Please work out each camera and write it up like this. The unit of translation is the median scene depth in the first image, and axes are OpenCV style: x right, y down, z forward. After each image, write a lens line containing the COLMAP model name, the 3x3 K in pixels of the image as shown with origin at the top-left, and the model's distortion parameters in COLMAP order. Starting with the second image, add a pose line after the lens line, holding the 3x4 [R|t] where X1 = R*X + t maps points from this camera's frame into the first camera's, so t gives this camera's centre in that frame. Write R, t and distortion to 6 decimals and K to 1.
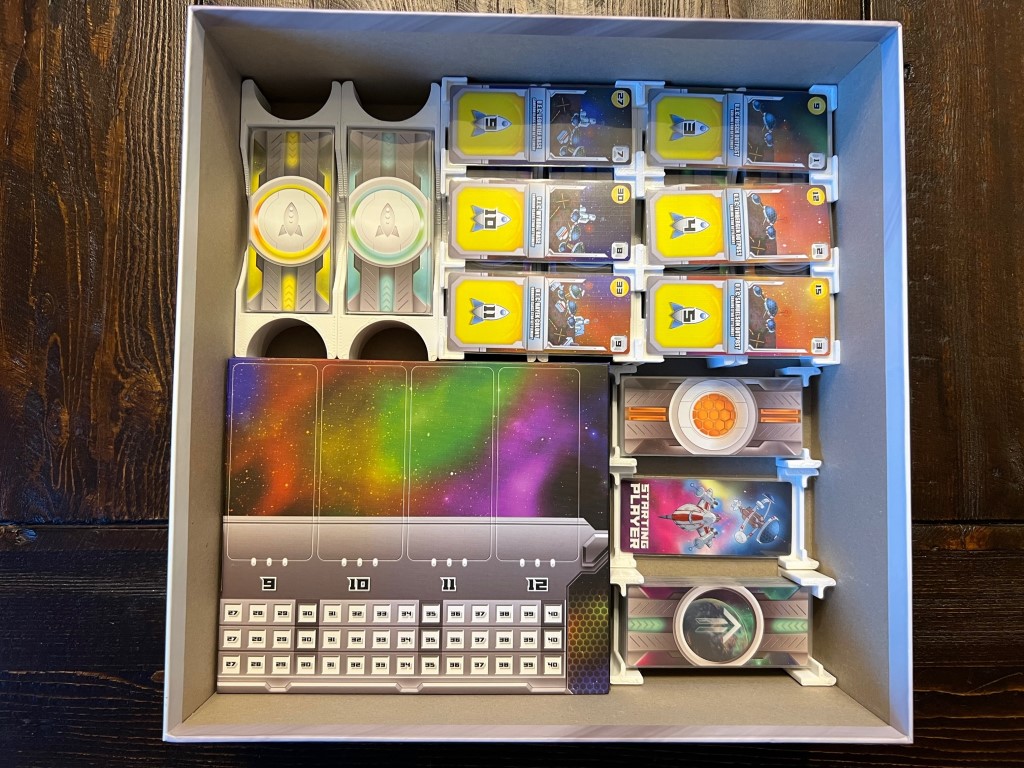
lens RADIAL K [[776.5, 0, 512.4], [0, 776.5, 386.0], [0, 0, 1]] dist [0.026120, -0.048179]
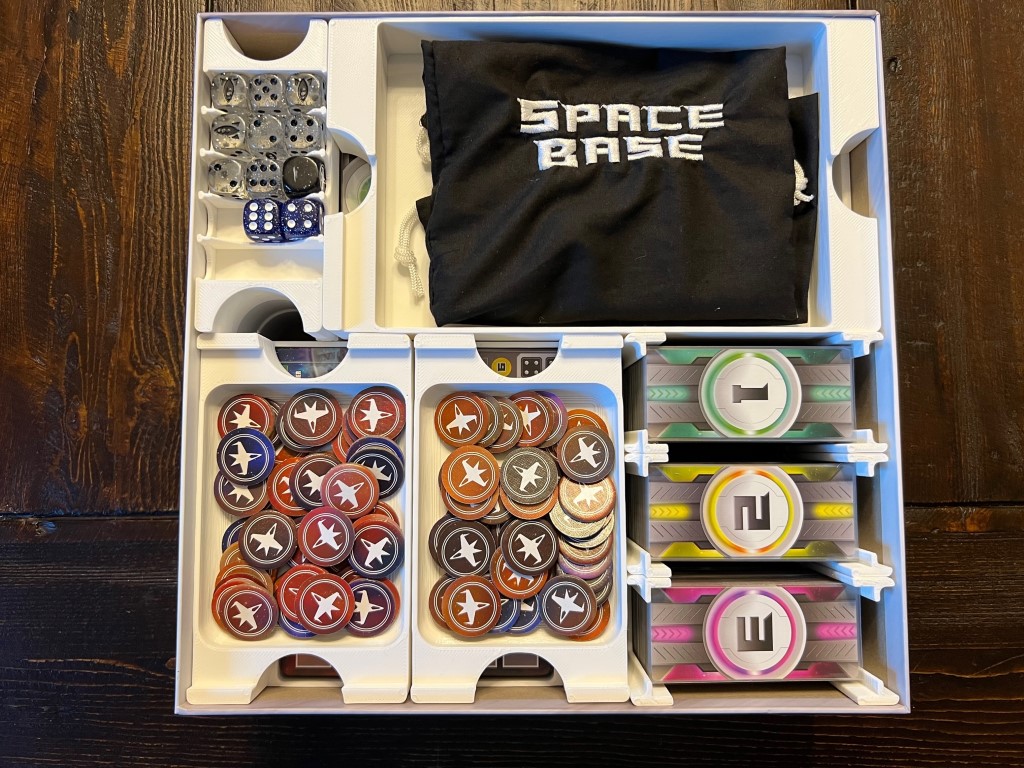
lens RADIAL K [[776.5, 0, 512.4], [0, 776.5, 386.0], [0, 0, 1]] dist [0.026120, -0.048179]
pose [[0.999605, -0.016108, -0.023047, 0.022242], [0.015436, 0.999459, -0.029047, 0.043175], [0.023503, 0.028680, 0.999312, -0.025445]]
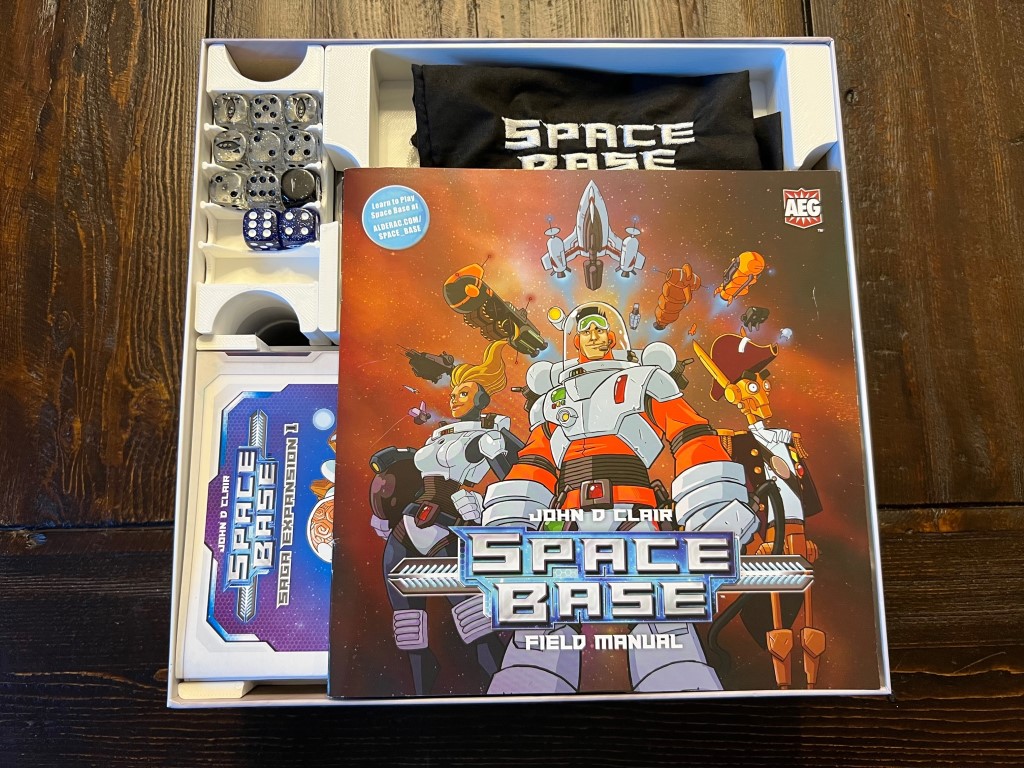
lens RADIAL K [[776.5, 0, 512.4], [0, 776.5, 386.0], [0, 0, 1]] dist [0.026120, -0.048179]
pose [[0.999641, -0.026709, 0.002147, 0.015136], [0.026787, 0.994128, -0.104839, 0.112496], [0.000666, 0.104859, 0.994487, -0.056756]]
